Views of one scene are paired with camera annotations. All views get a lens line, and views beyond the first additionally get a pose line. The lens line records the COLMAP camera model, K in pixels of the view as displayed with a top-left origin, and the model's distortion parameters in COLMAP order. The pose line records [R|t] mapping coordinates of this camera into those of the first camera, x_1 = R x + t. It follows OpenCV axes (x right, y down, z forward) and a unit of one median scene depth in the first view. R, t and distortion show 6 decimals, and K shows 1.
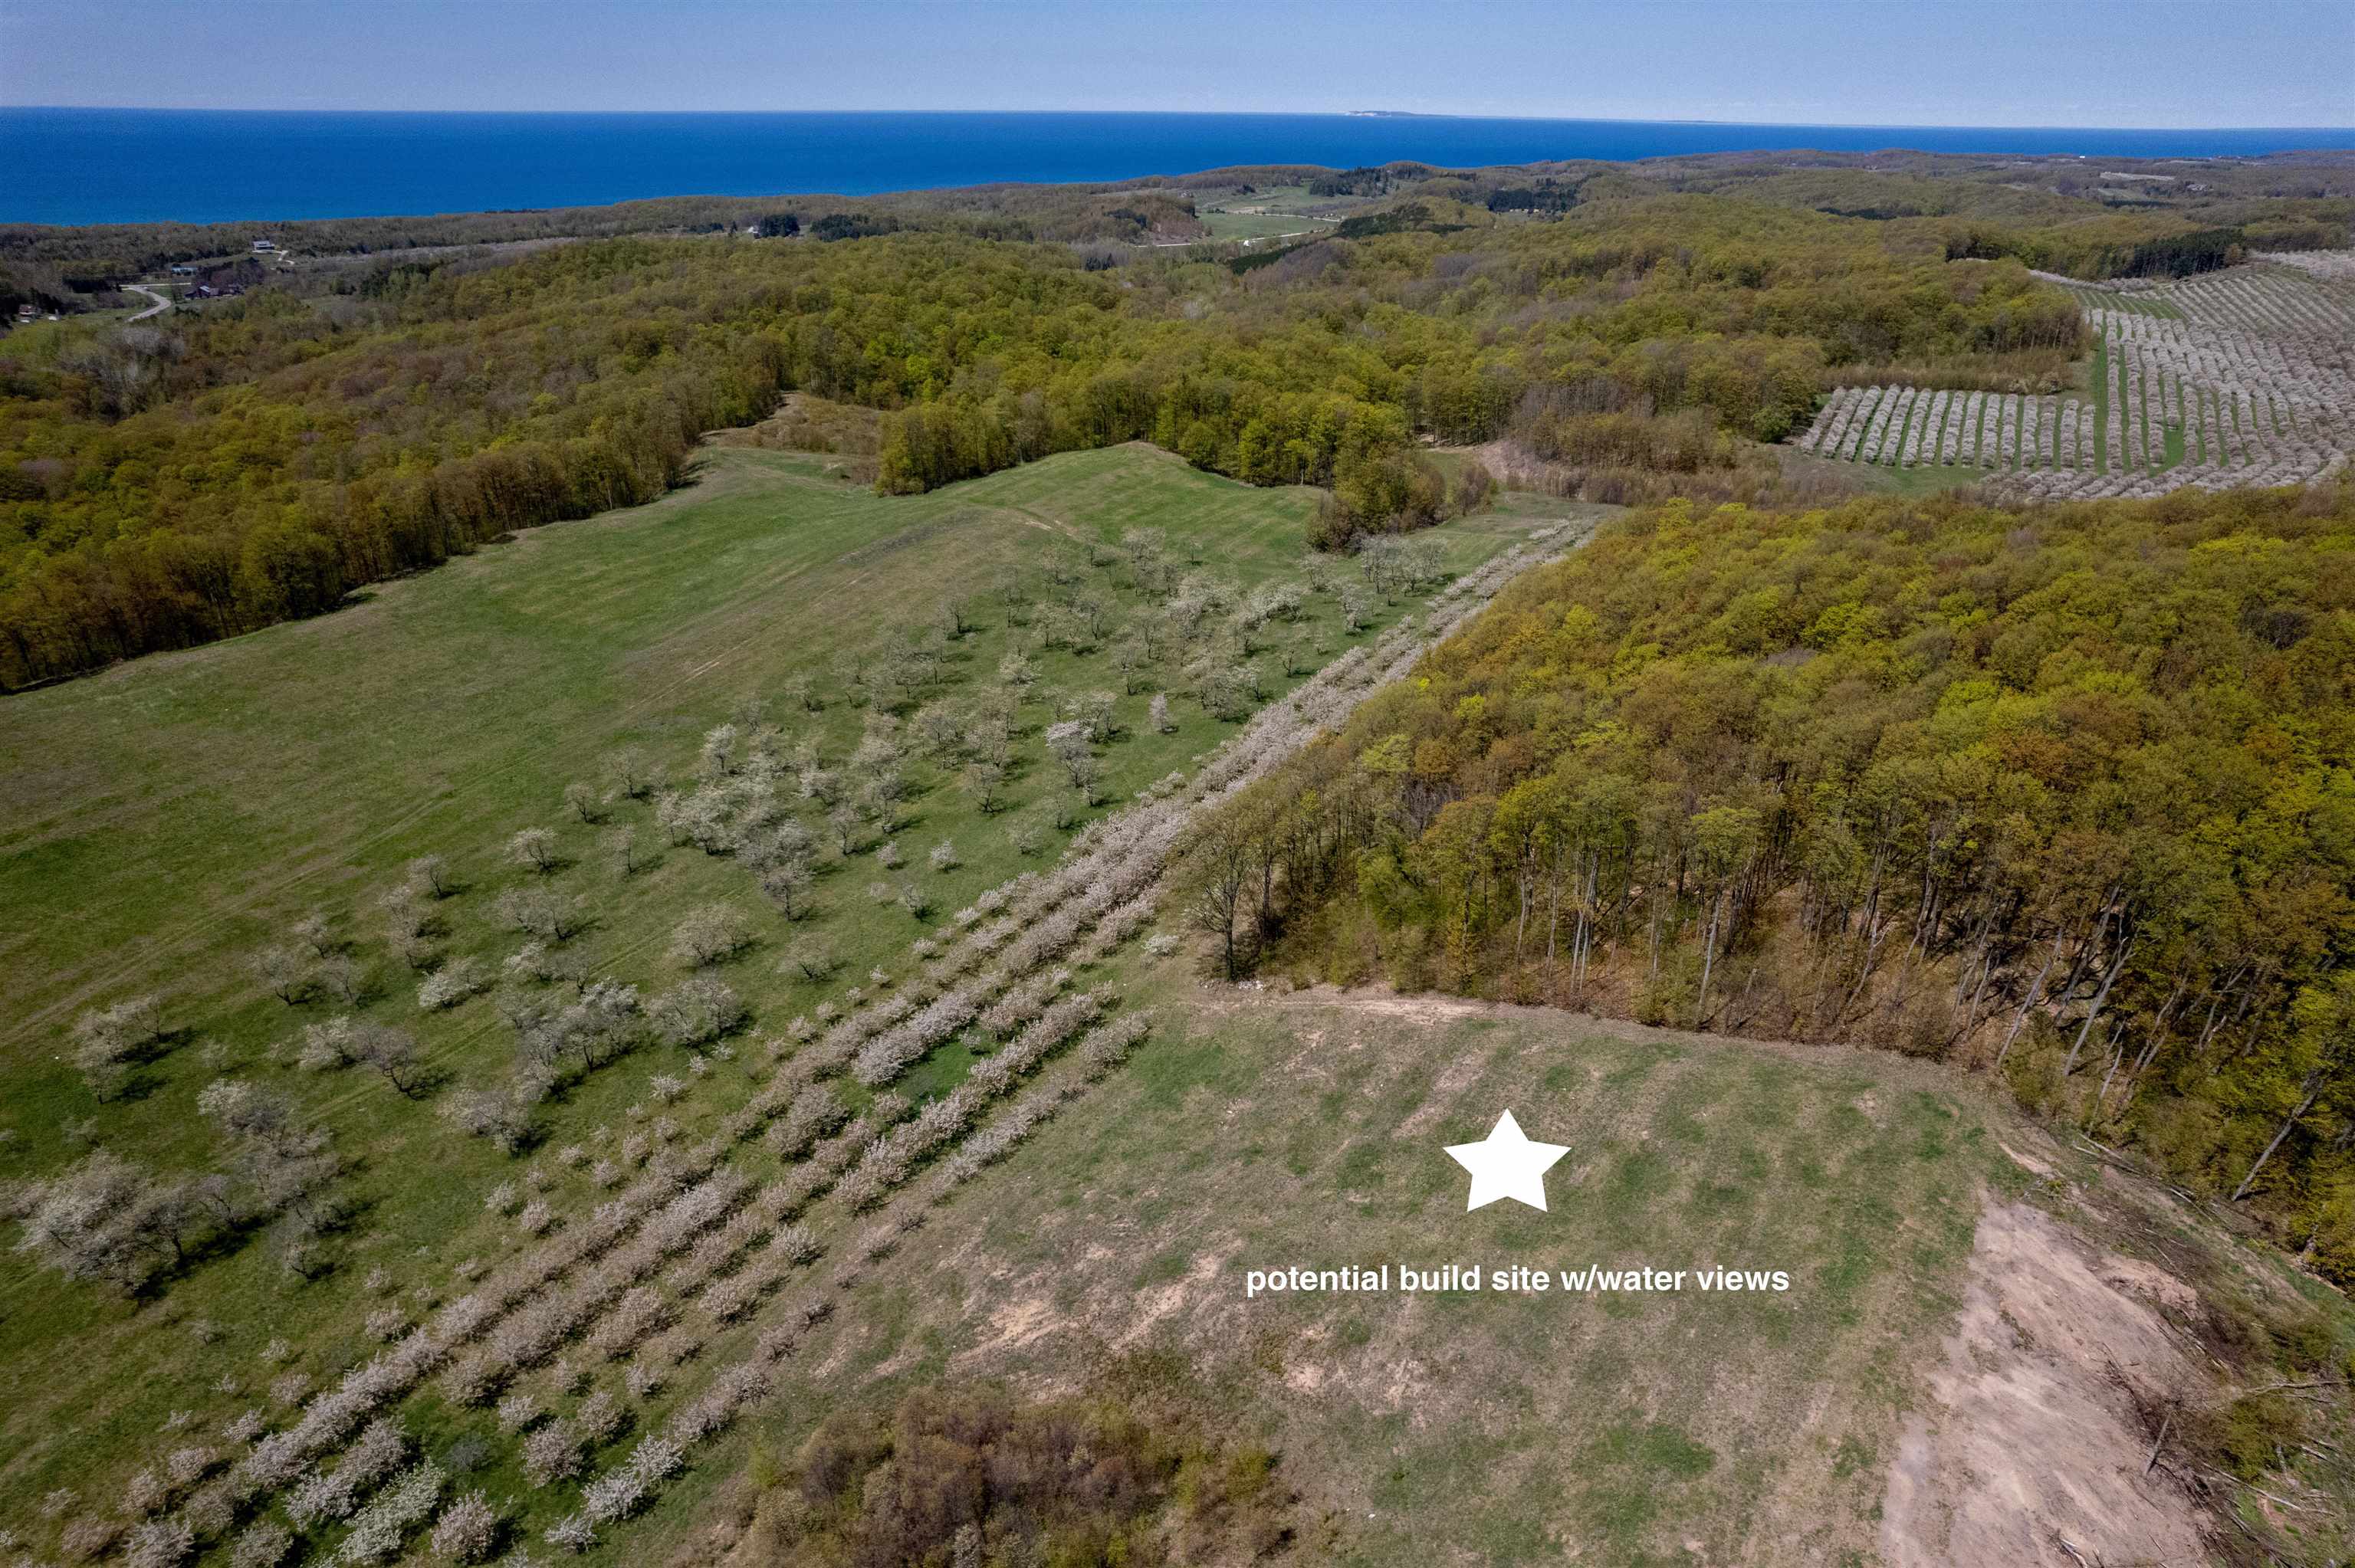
lens RADIAL K [[1504.2, 0, 1194.1], [0, 1504.2, 789.6], [0, 0, 1]] dist [-0.078024, 0.070516]
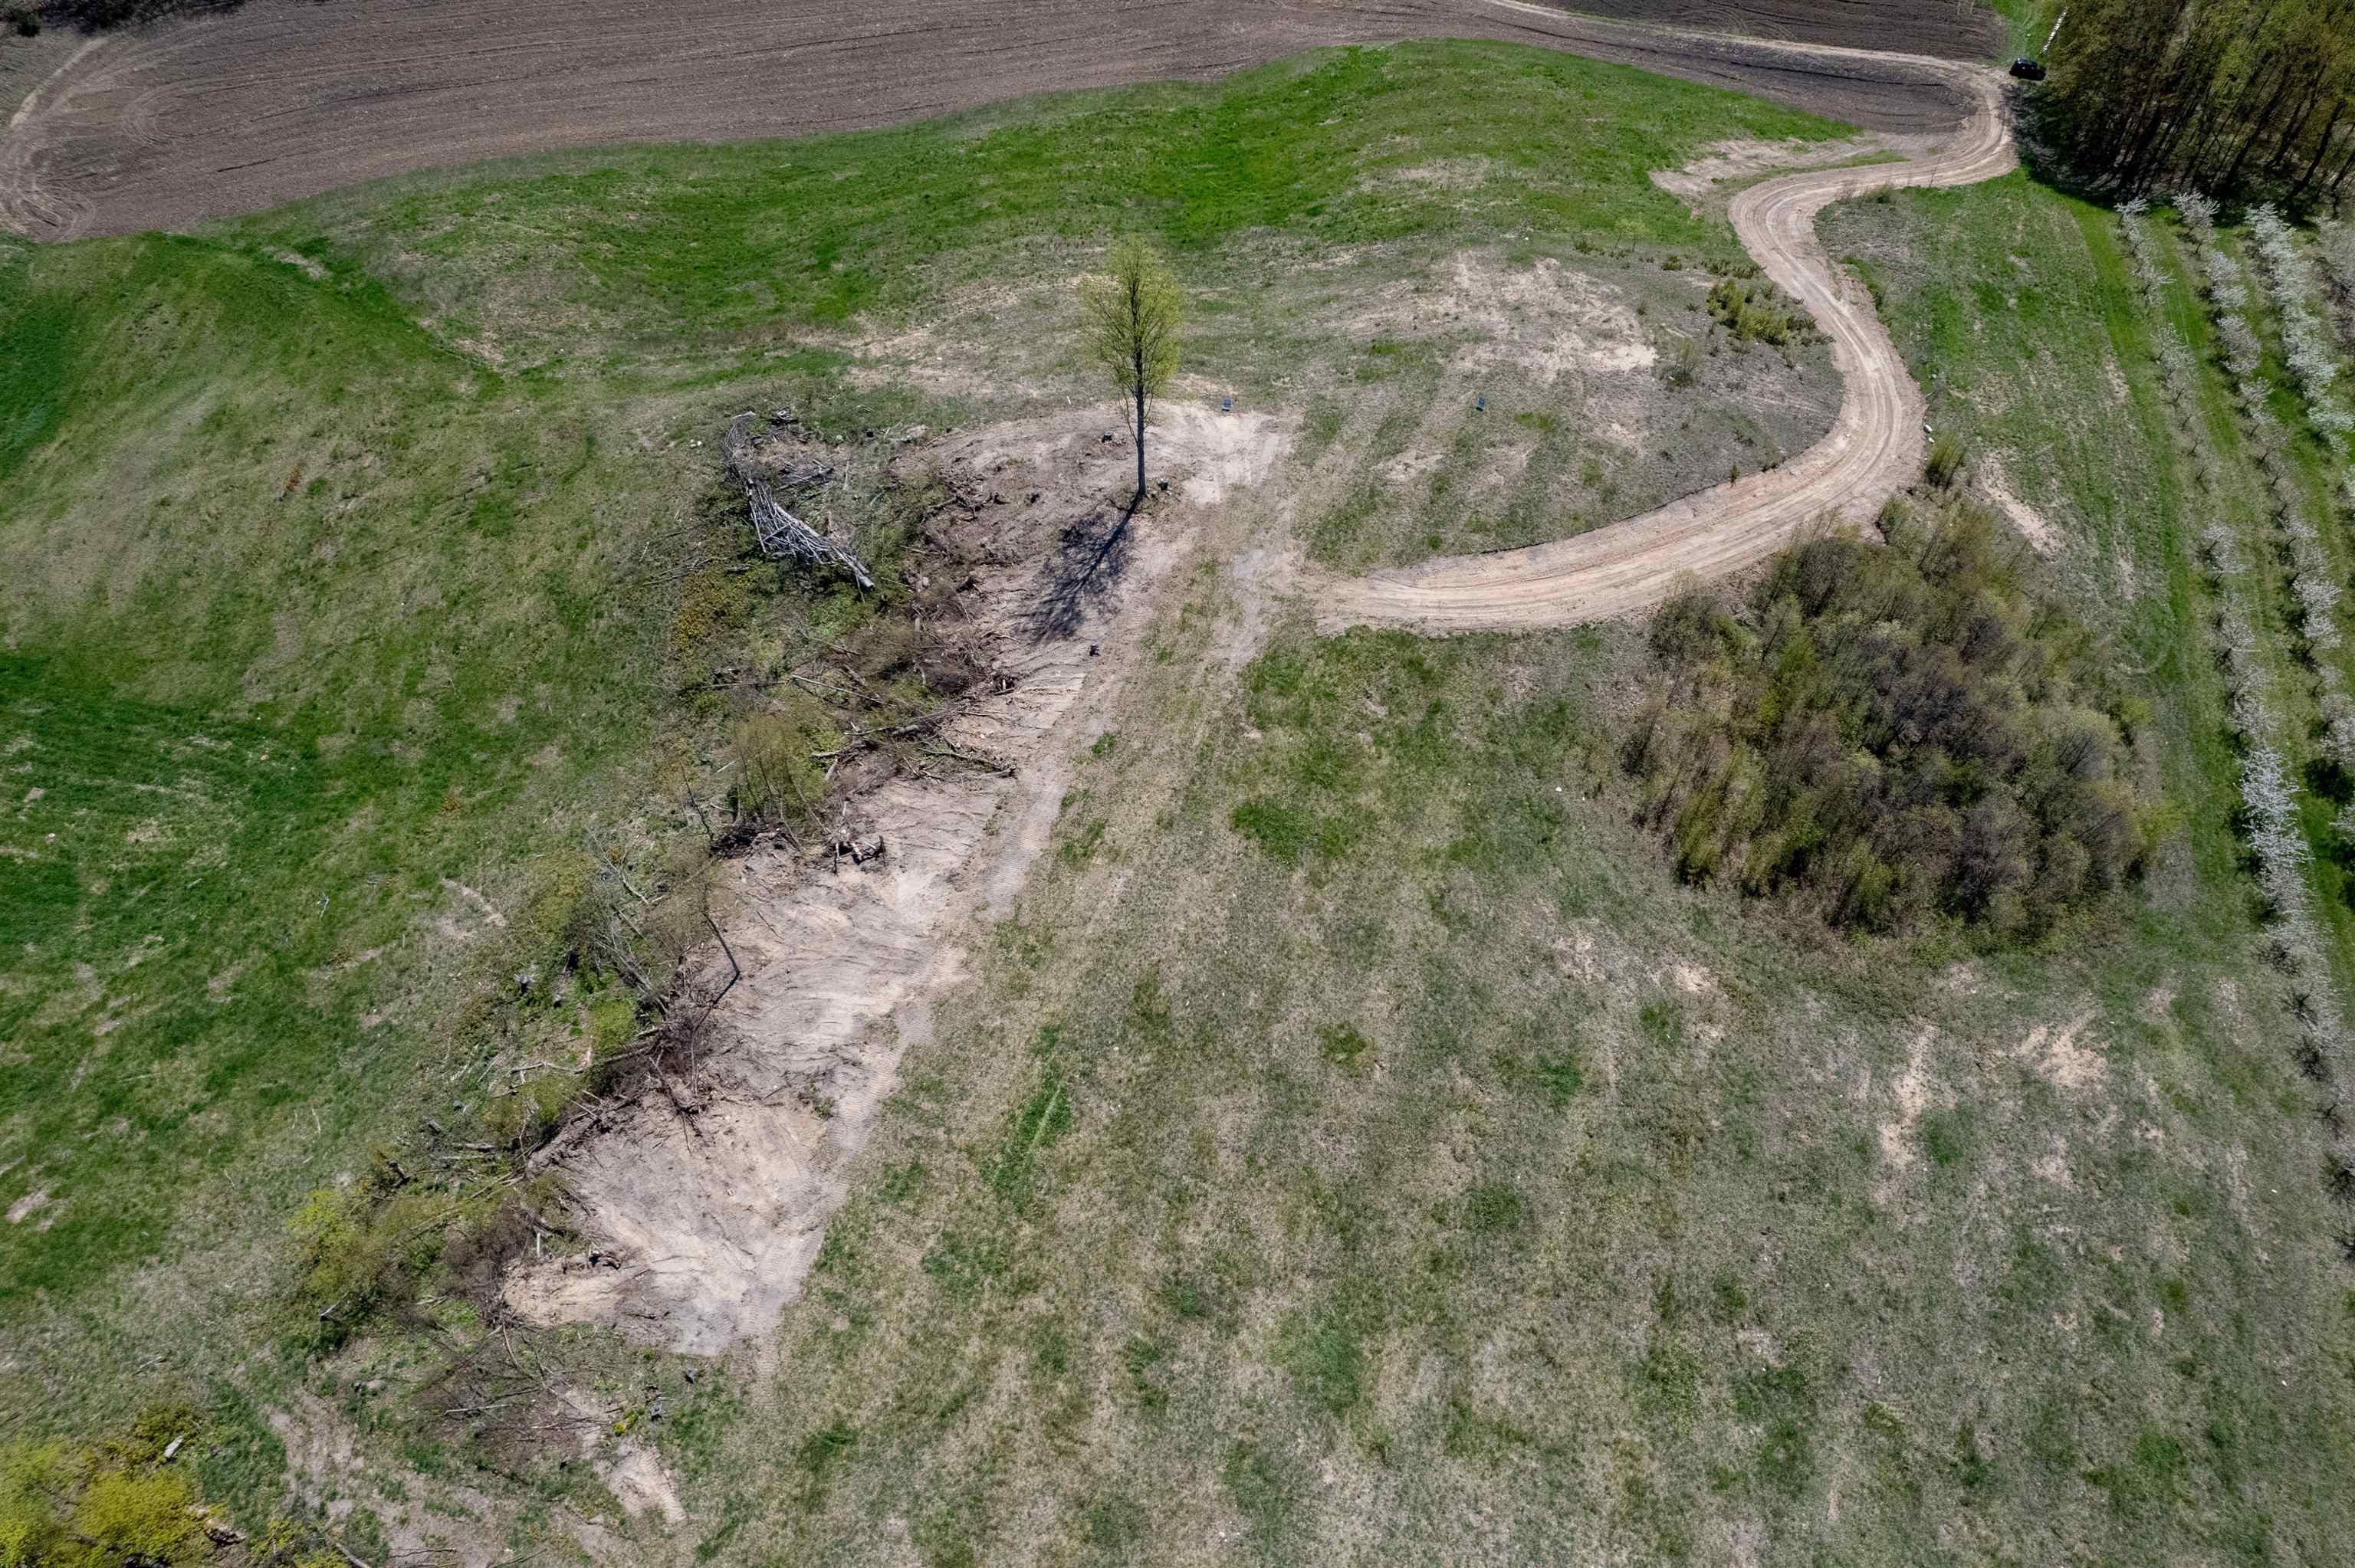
lens RADIAL K [[1504.2, 0, 1196.1], [0, 1504.2, 779.6], [0, 0, 1]] dist [-0.078024, 0.070516]
pose [[-0.967400, 0.199001, -0.156639, 0.147664], [-0.114249, 0.209067, 0.971205, -0.128933], [0.226019, 0.957439, -0.179516, 0.327272]]
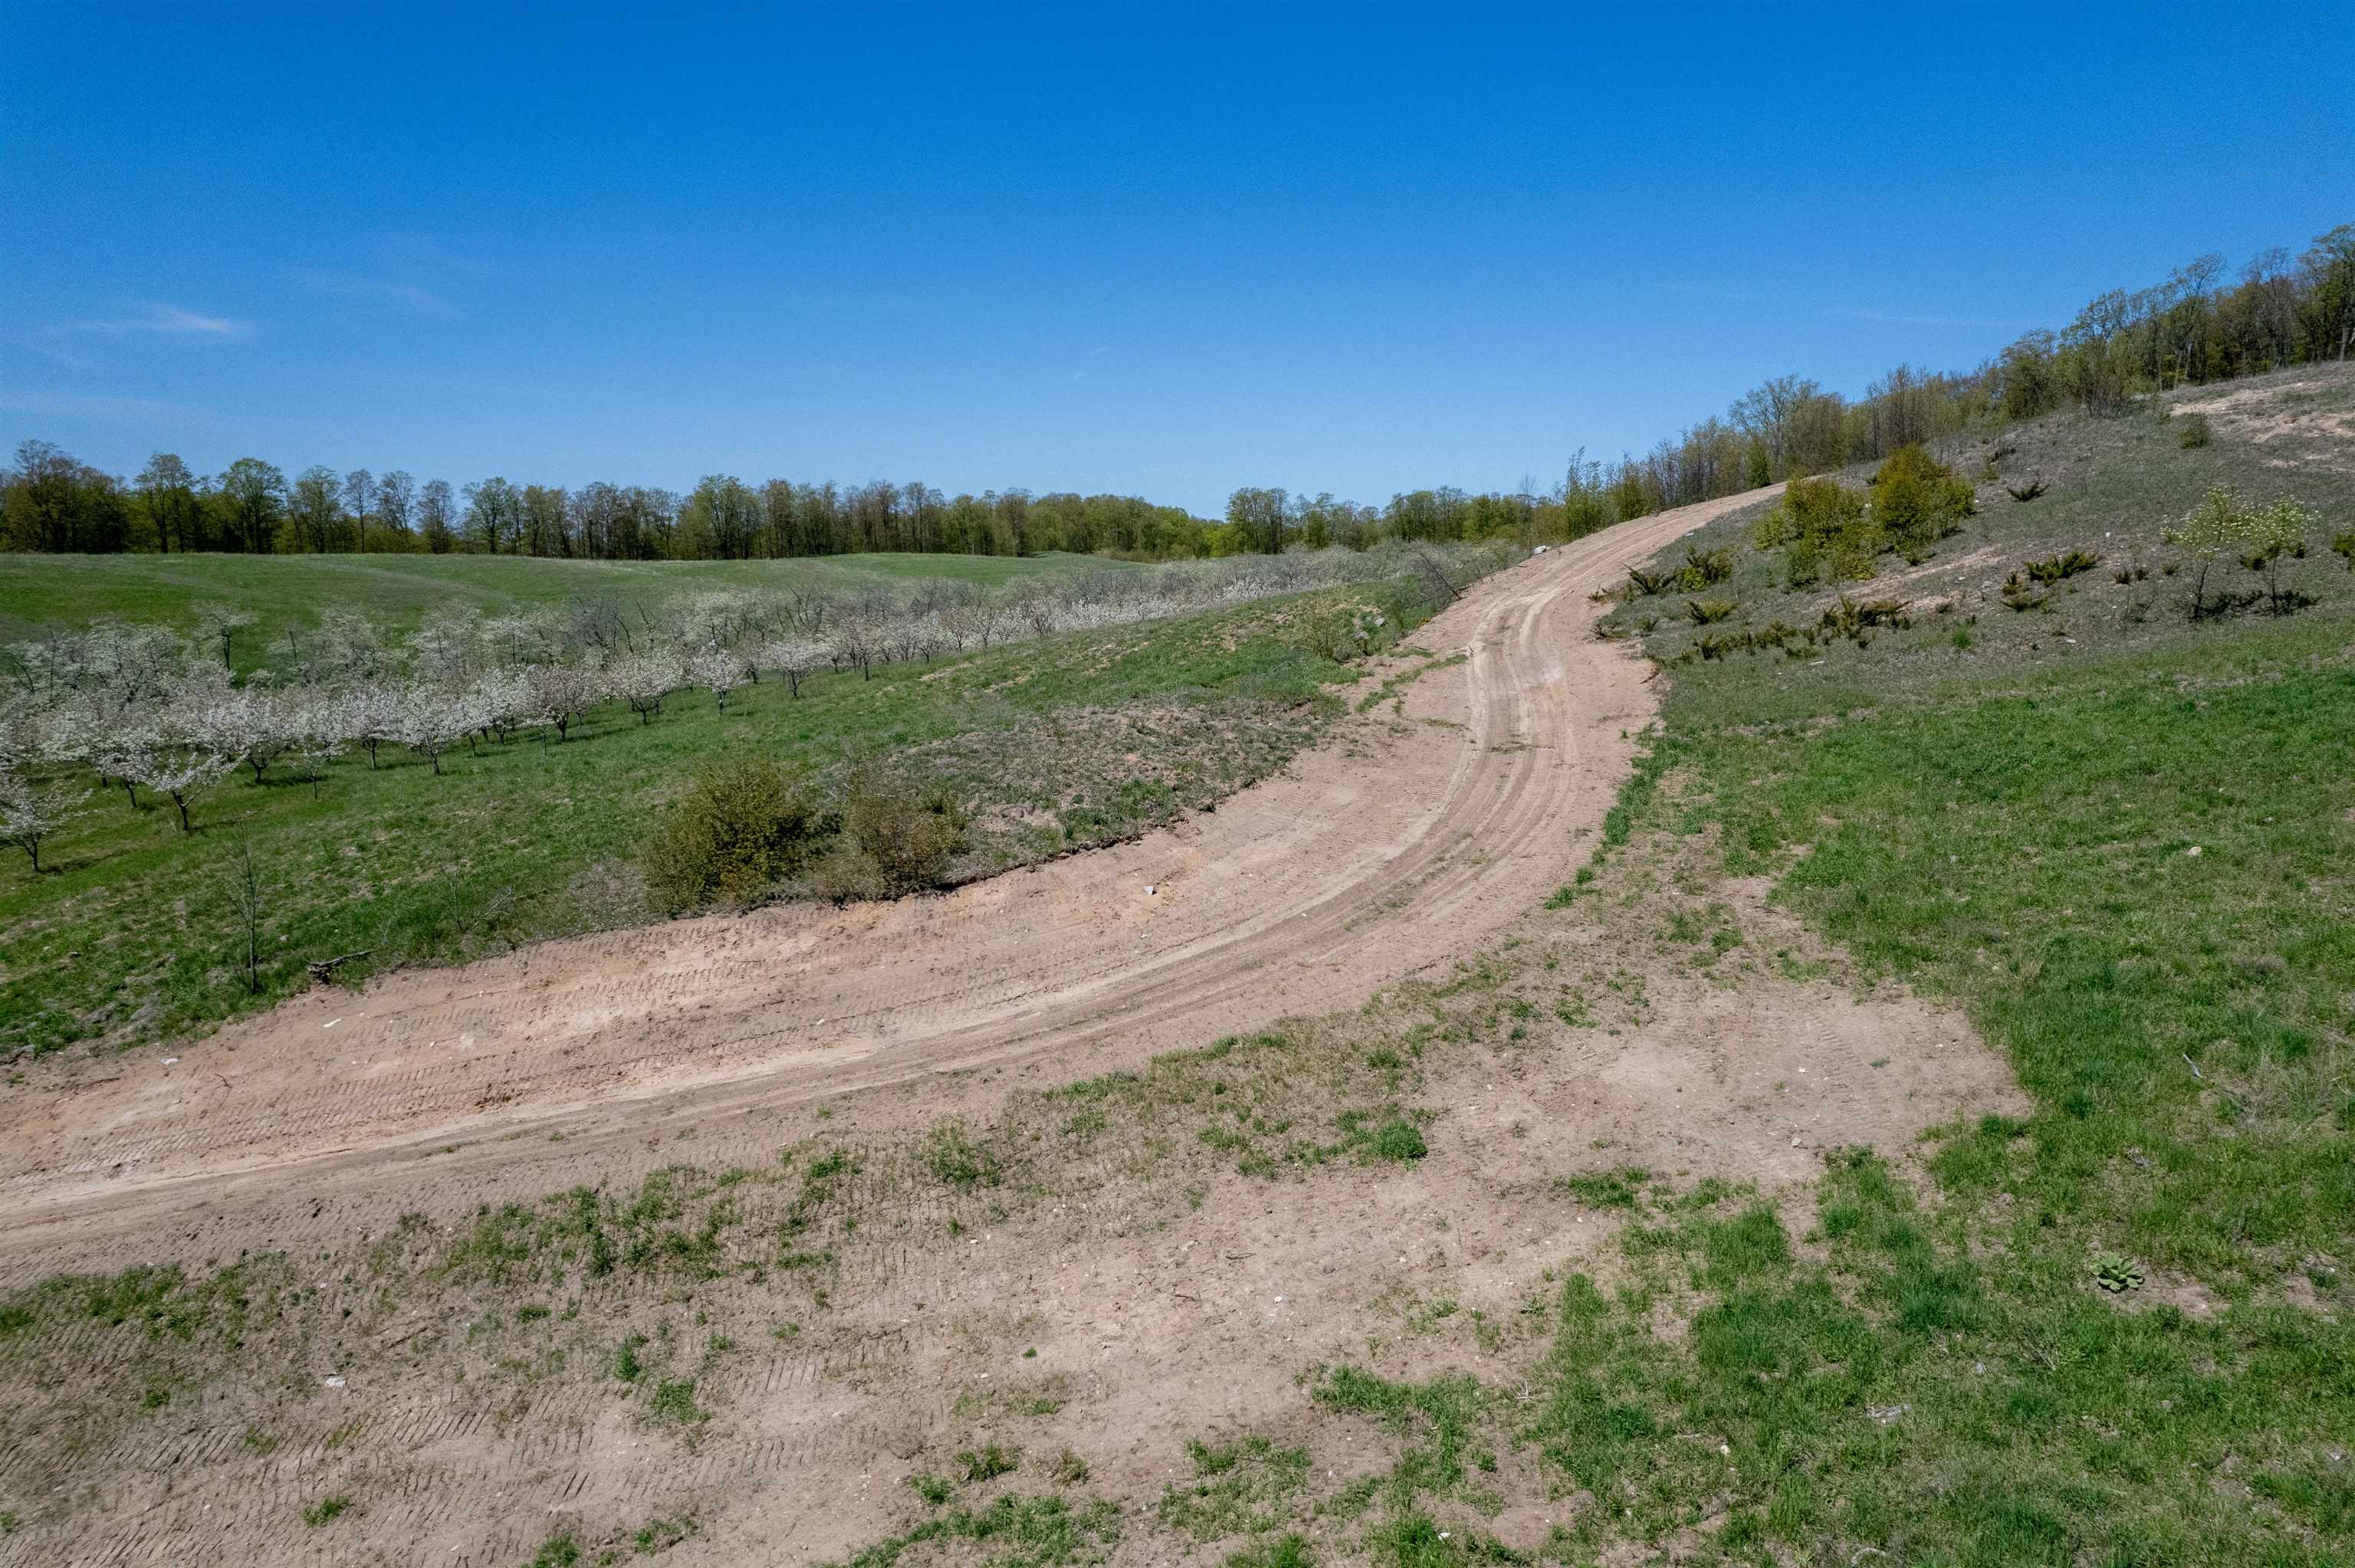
lens RADIAL K [[1504.2, 0, 1189.7], [0, 1504.2, 780.2], [0, 0, 1]] dist [-0.078024, 0.070516]
pose [[0.994686, 0.012747, -0.102158, -0.136125], [-0.040565, 0.960554, -0.275119, 0.285690], [0.094622, 0.277802, 0.955967, 0.020709]]
